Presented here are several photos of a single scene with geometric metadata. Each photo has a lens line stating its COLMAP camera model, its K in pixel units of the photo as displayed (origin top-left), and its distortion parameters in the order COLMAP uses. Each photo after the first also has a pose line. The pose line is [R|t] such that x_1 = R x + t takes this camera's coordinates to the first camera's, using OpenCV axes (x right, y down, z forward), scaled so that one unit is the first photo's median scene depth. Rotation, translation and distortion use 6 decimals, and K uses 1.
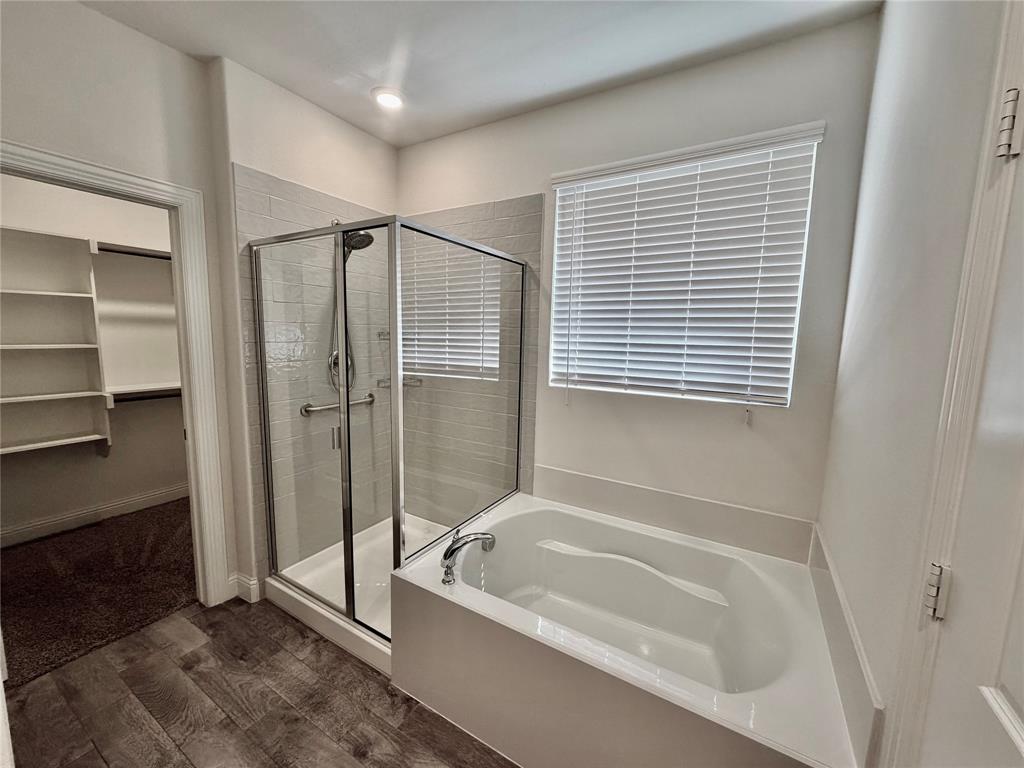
lens RADIAL K [[407.1, 0, 511.7], [0, 407.1, 382.0], [0, 0, 1]] dist [0.000470, 0.000860]
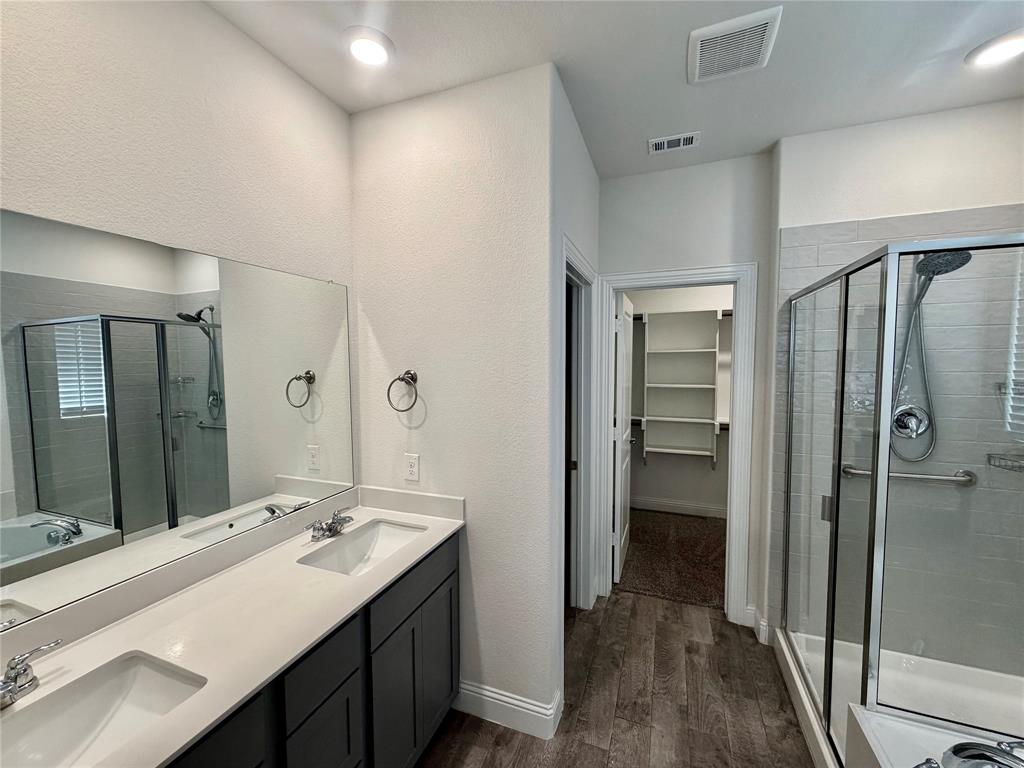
lens RADIAL K [[407.1, 0, 512.5], [0, 407.1, 385.4], [0, 0, 1]] dist [0.000470, 0.000860]
pose [[0.180450, 0.037297, -0.982877, 0.272689], [-0.112498, 0.993506, 0.017047, -0.058788], [0.977129, 0.107495, 0.183474, 0.143531]]
